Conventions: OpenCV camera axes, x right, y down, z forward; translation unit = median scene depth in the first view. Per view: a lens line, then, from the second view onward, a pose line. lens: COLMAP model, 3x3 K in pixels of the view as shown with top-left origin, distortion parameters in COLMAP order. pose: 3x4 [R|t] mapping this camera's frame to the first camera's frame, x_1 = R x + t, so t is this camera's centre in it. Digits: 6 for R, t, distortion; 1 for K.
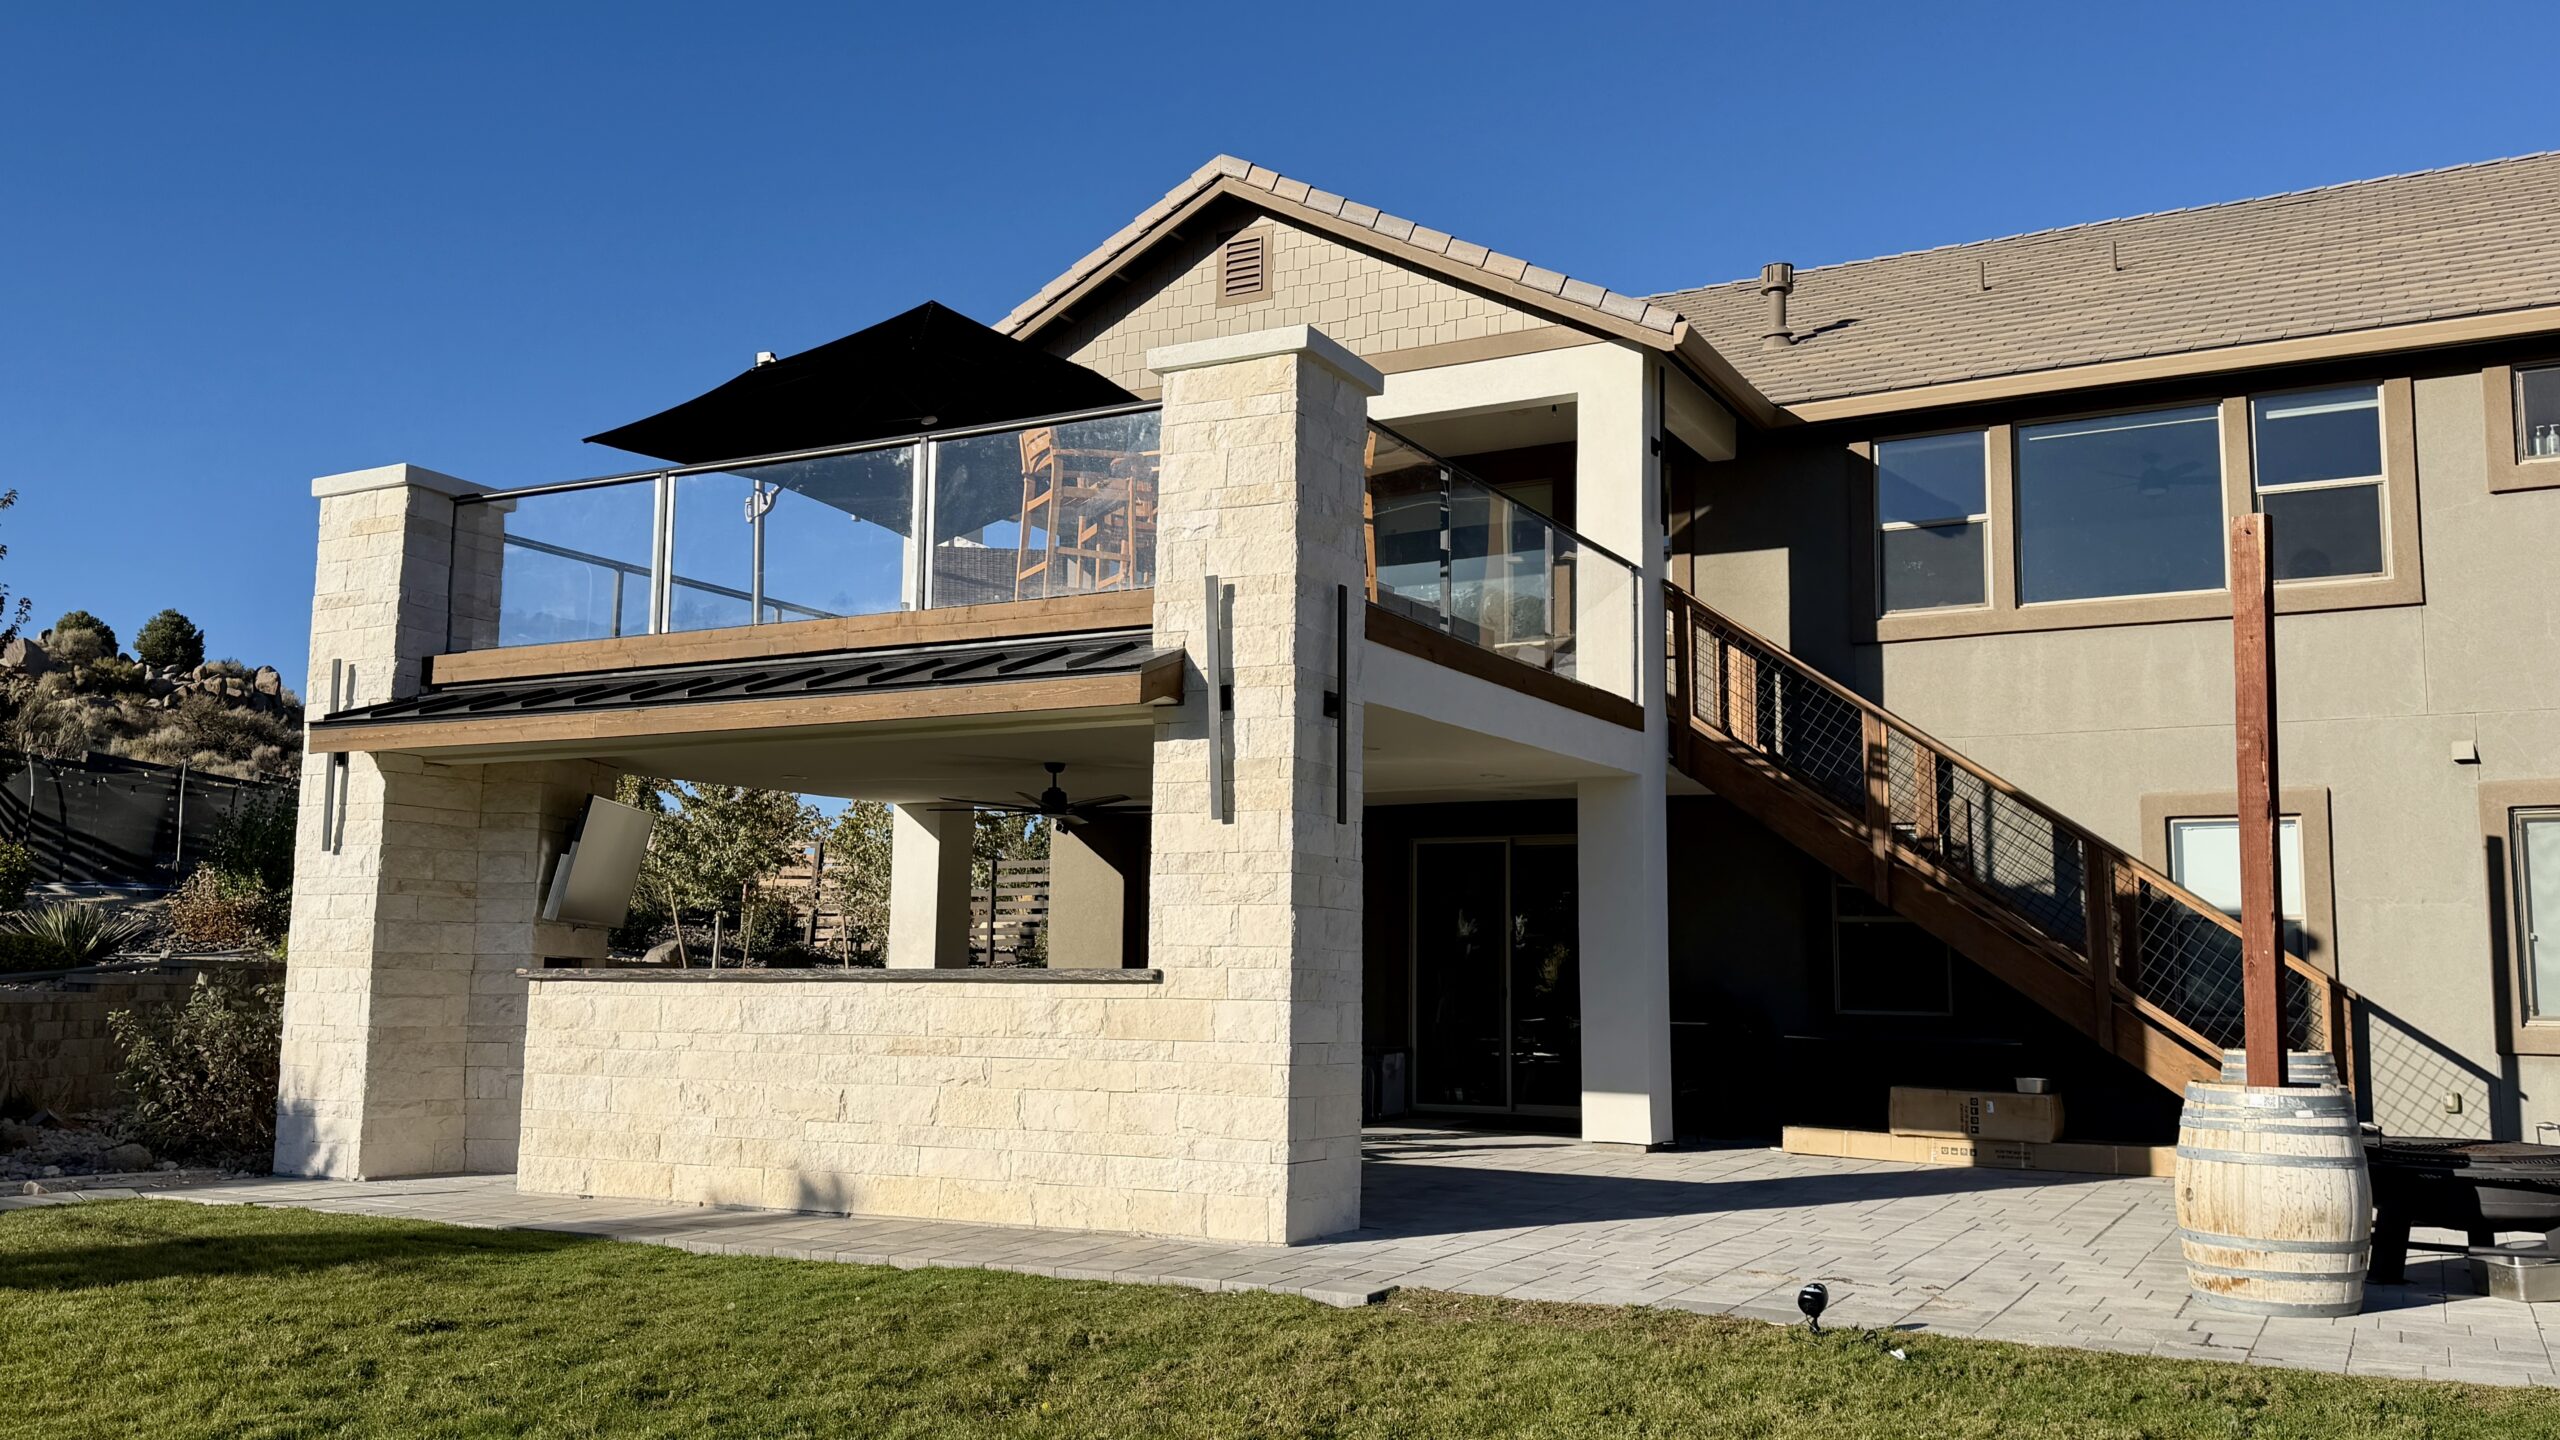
lens RADIAL K [[2057.3, 0, 1280.0], [0, 2057.3, 720.0], [0, 0, 1]] dist [0.191060, -0.304796]
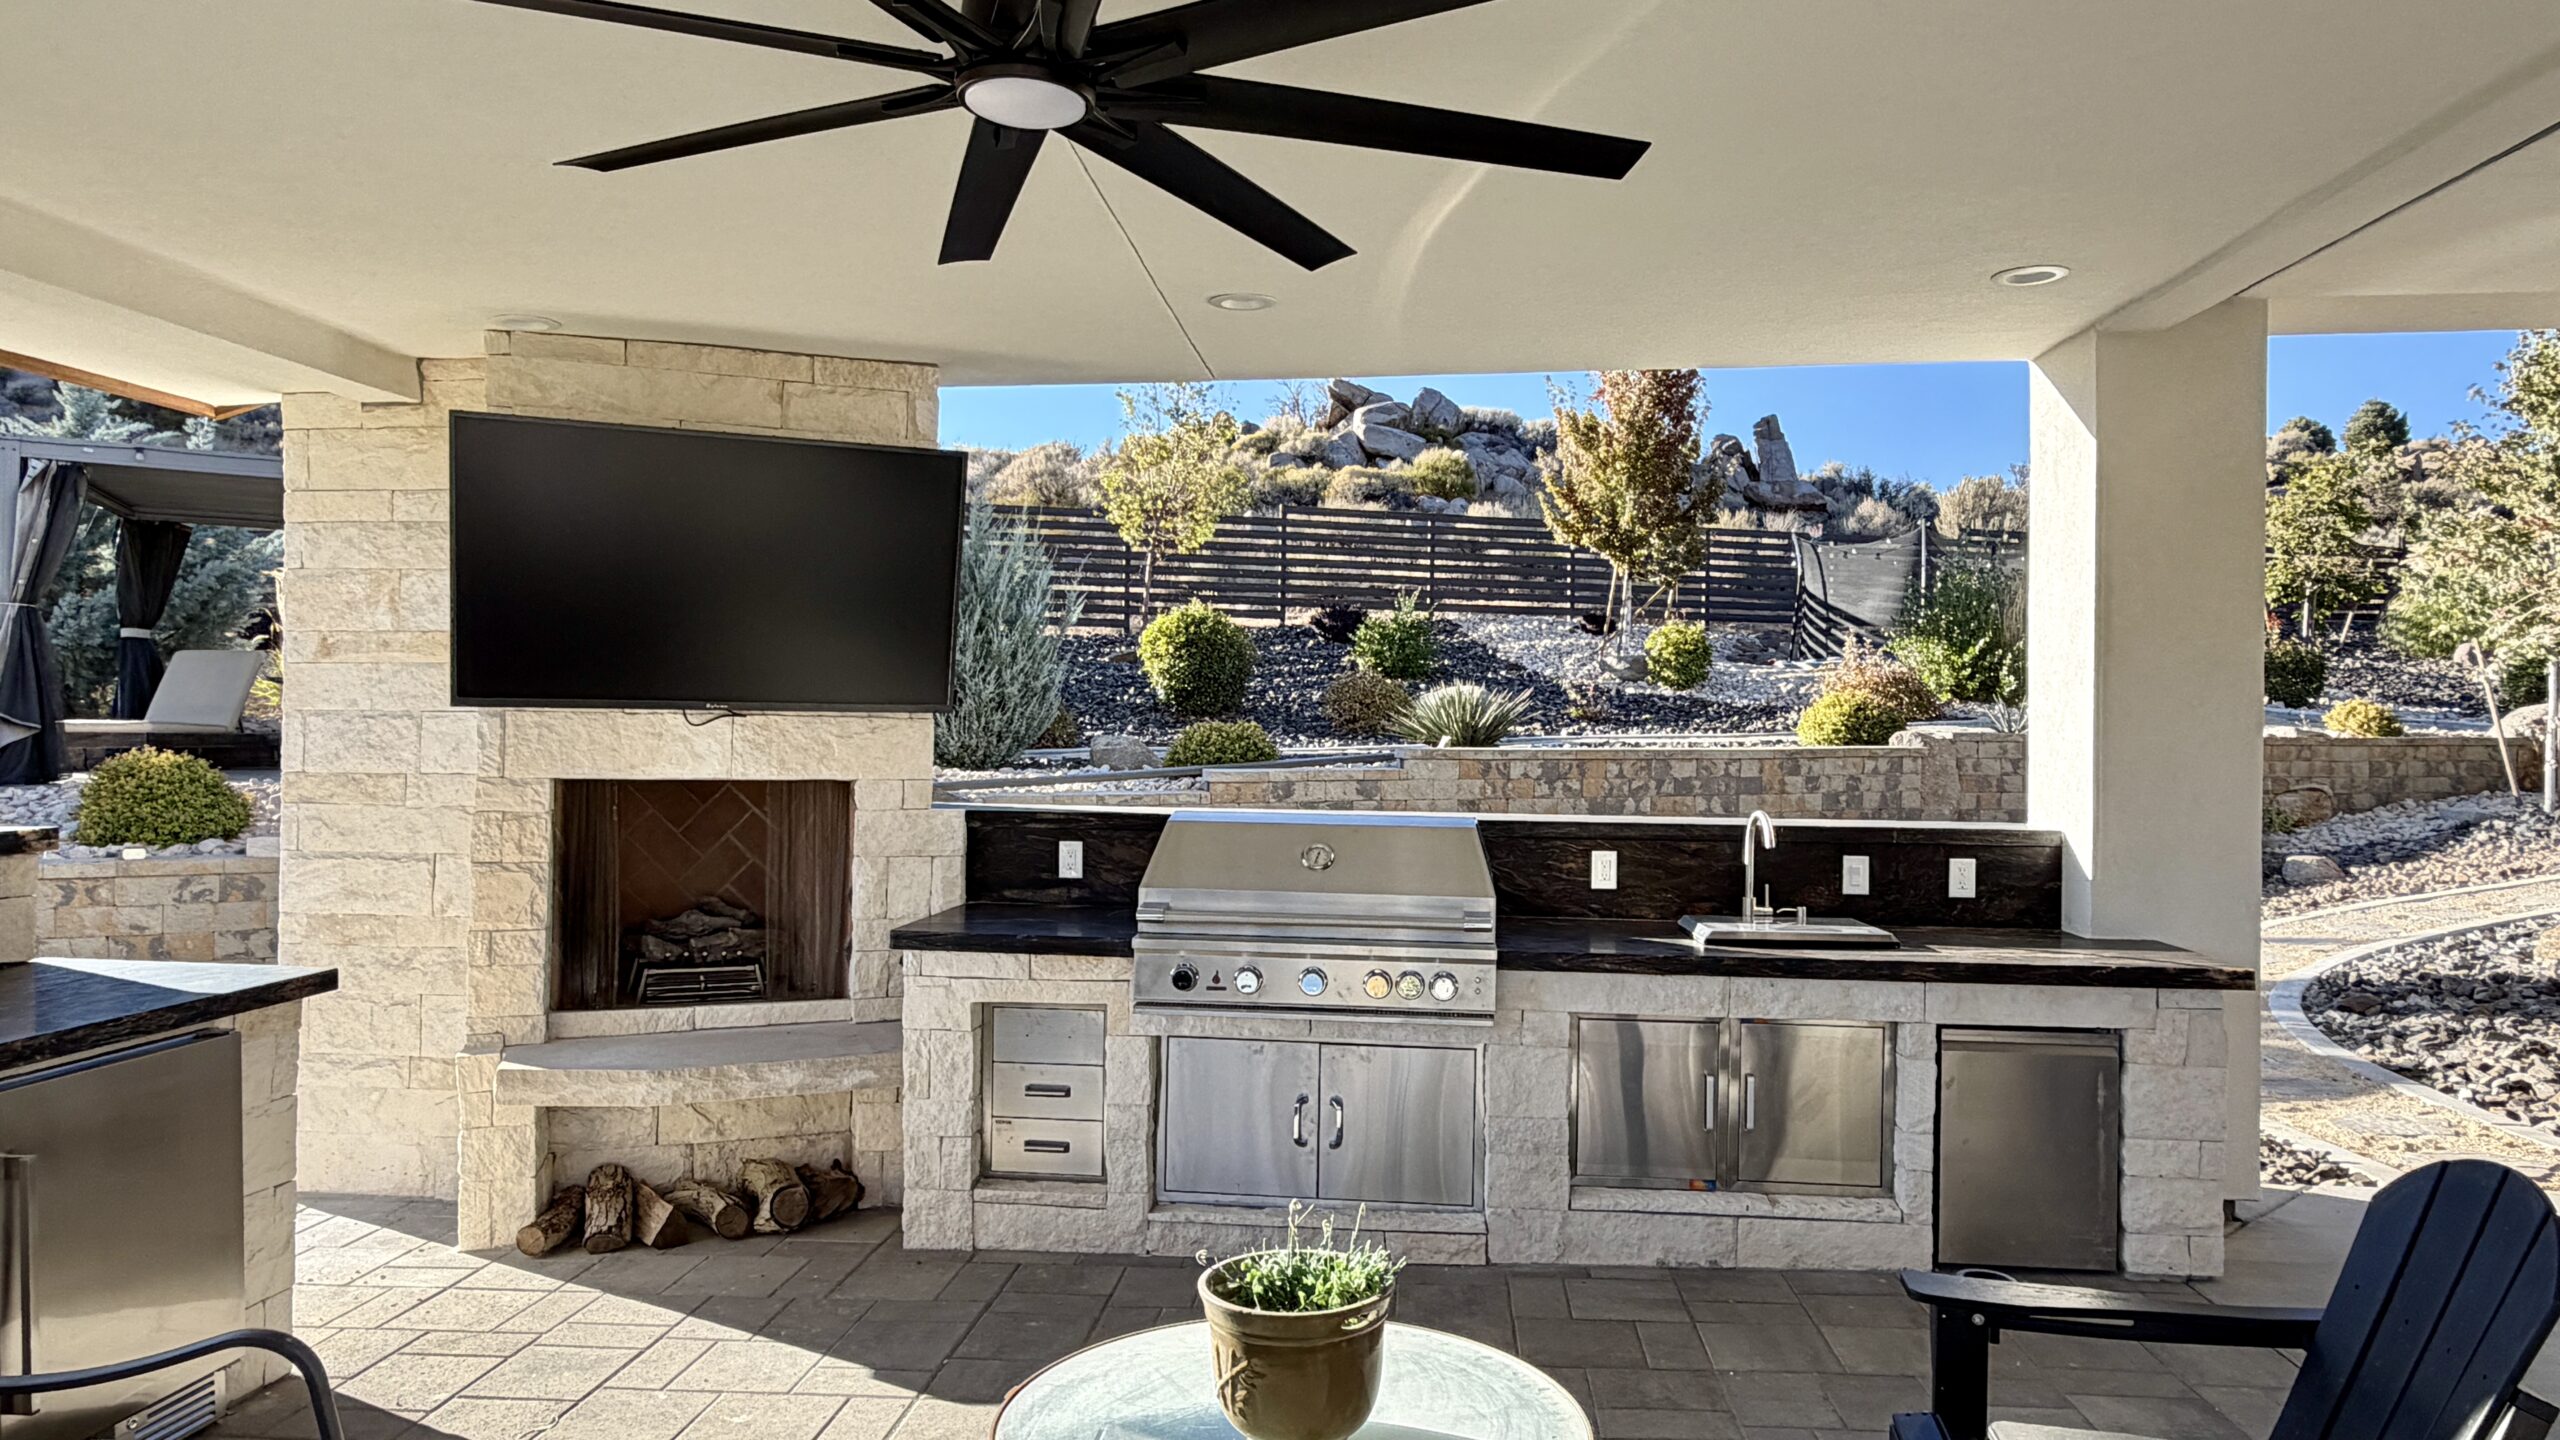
lens RADIAL K [[1578.7, 0, 1280.0], [0, 1578.7, 720.0], [0, 0, 1]] dist [0.001309, 0.000256]
pose [[0.376213, -0.013243, -0.926439, 0.035015], [0.116286, 0.992666, 0.033033, 0.120908], [0.919207, -0.120159, 0.374993, 1.160537]]
